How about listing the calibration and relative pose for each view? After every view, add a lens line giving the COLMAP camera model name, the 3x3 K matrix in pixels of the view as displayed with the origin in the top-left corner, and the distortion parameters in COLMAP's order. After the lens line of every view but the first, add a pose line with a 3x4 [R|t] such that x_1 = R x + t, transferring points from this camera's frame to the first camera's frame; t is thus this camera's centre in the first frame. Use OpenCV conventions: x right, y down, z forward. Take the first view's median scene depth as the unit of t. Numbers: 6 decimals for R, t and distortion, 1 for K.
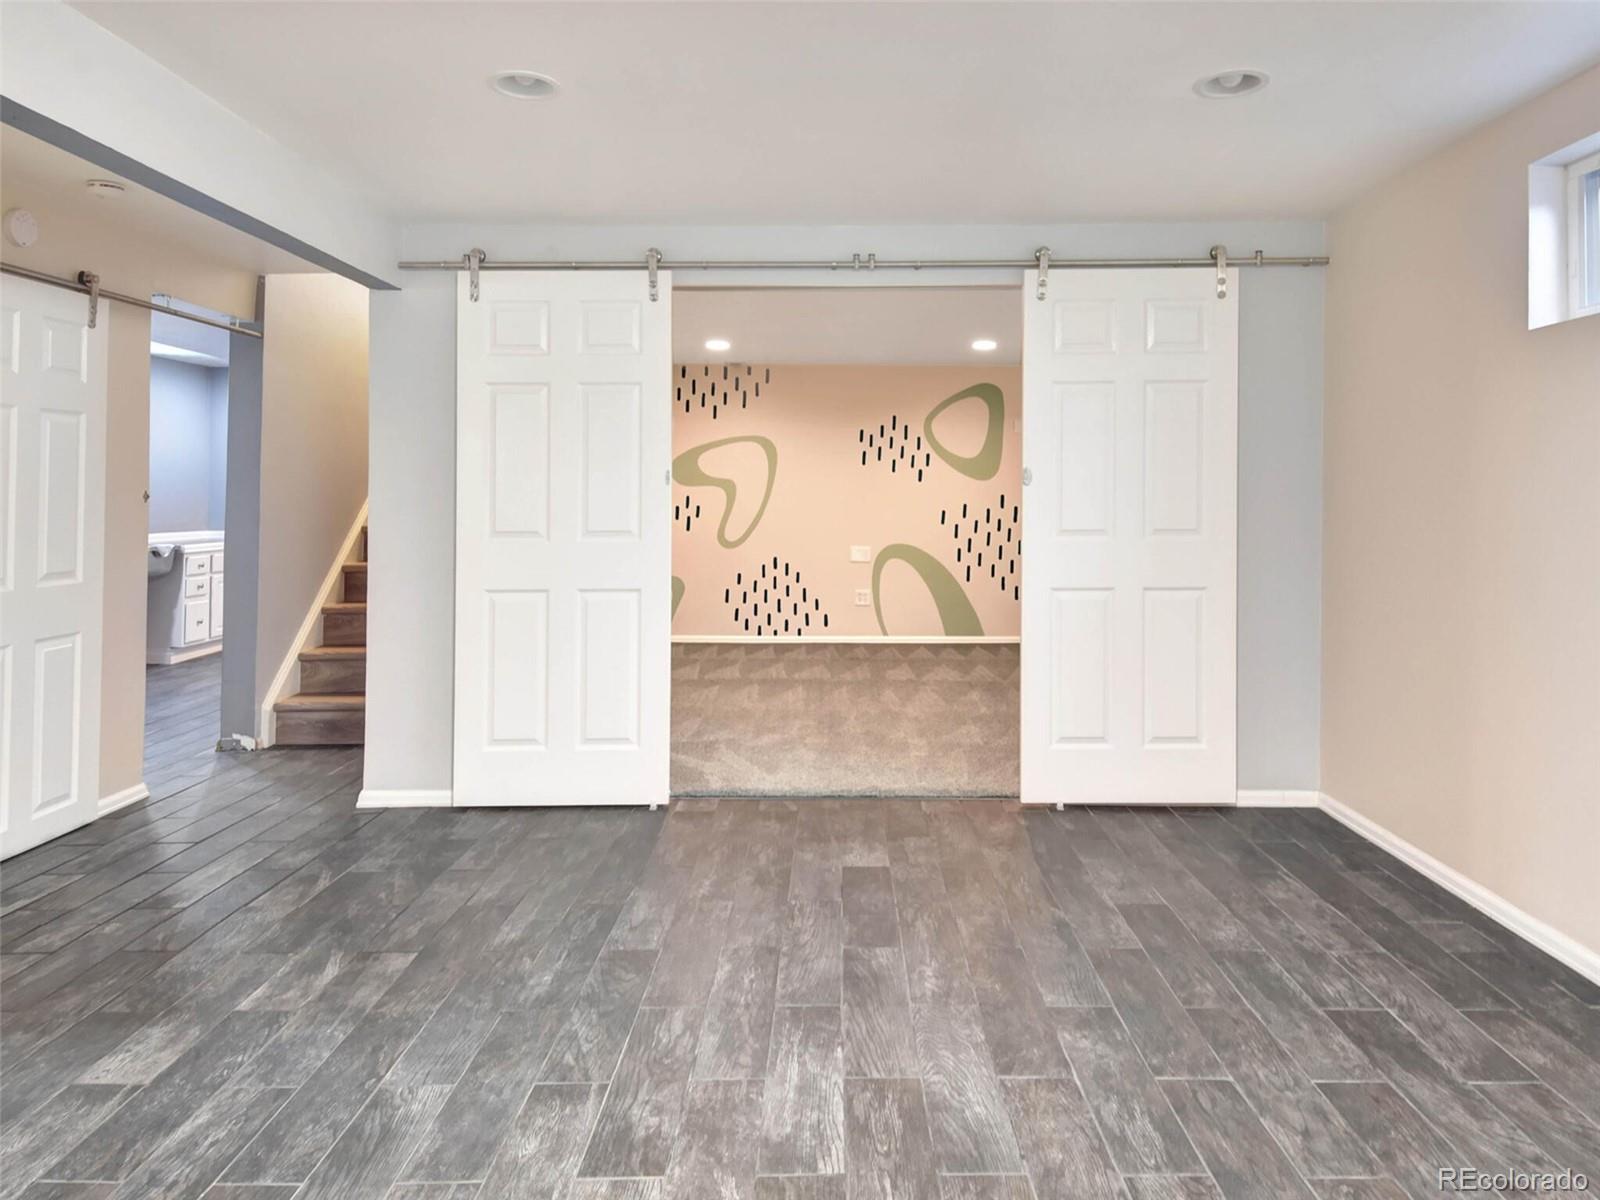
lens RADIAL K [[1020.2, 0, 844.6], [0, 1020.2, 546.3], [0, 0, 1]] dist [0.025287, 0.000292]
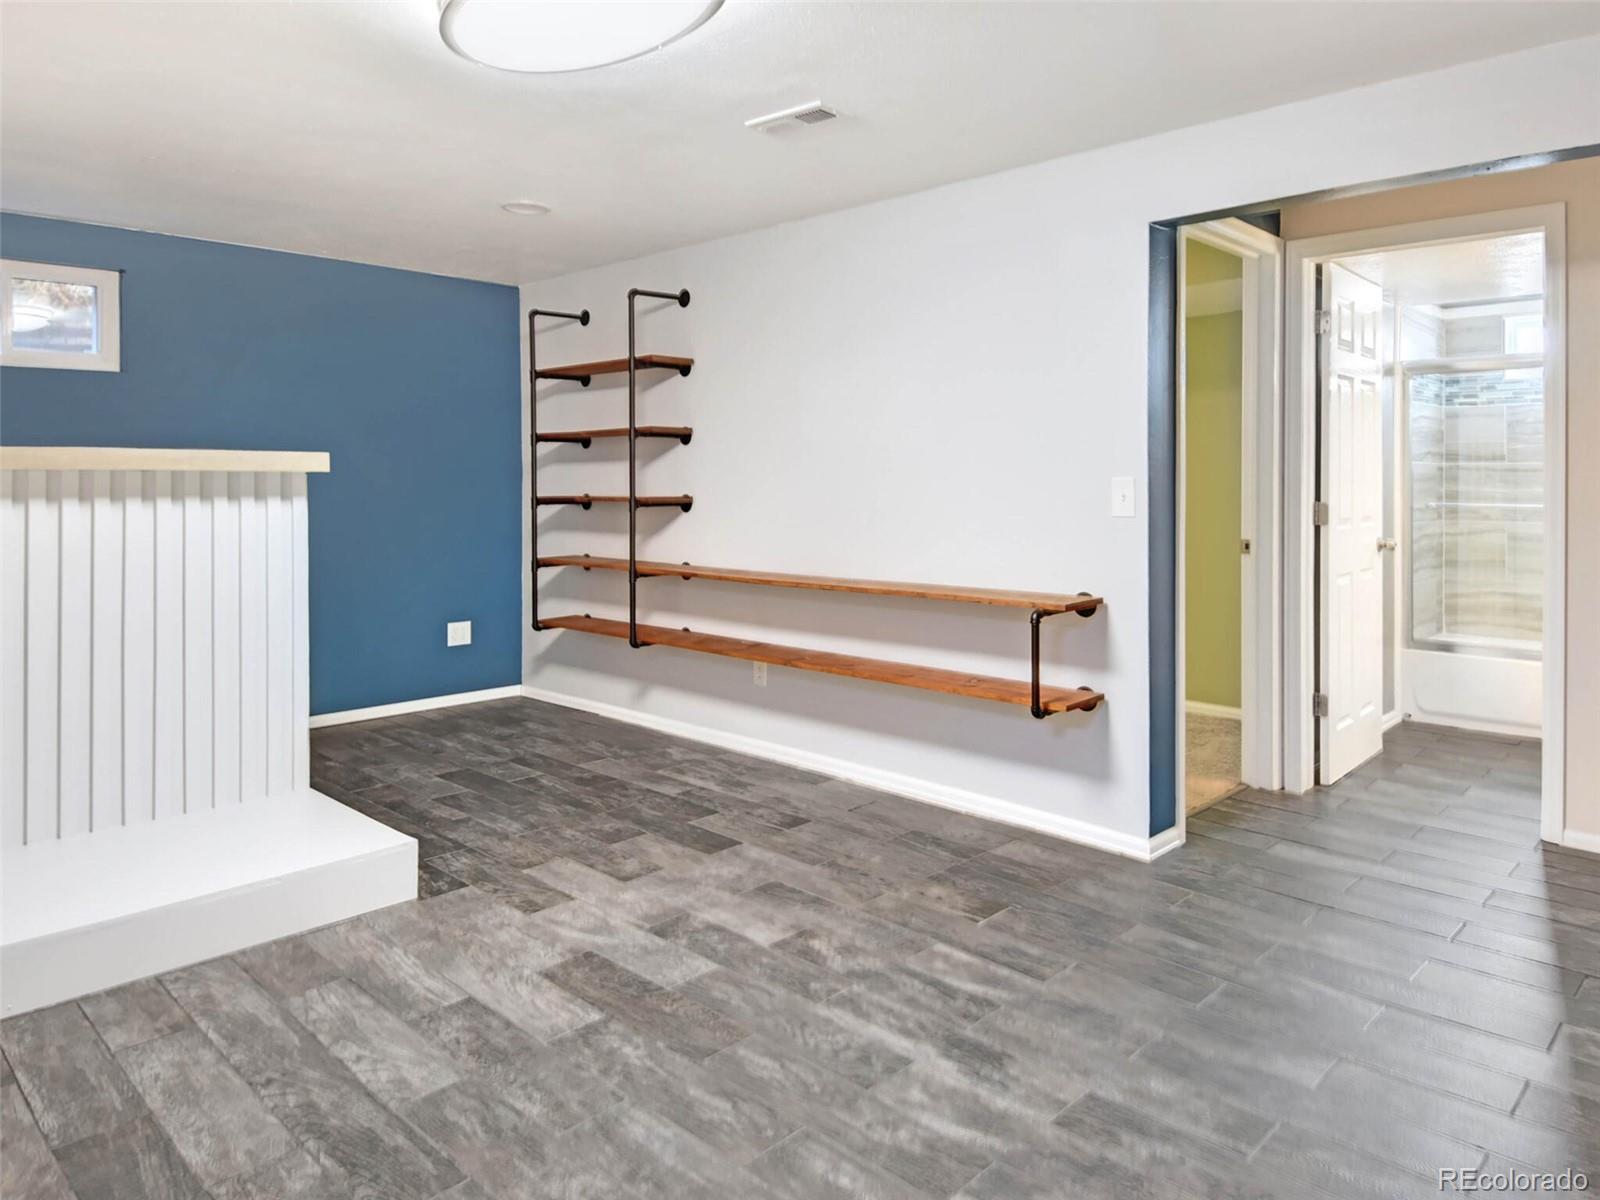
lens RADIAL K [[1057.8, 0, 818.7], [0, 1057.8, 488.2], [0, 0, 1]] dist [0.025818, -0.003025]
pose [[-0.697667, -0.000067, -0.716423, 0.663441], [-0.037720, 0.998616, 0.036639, -0.058789], [0.715429, 0.052585, -0.696704, 1.341143]]
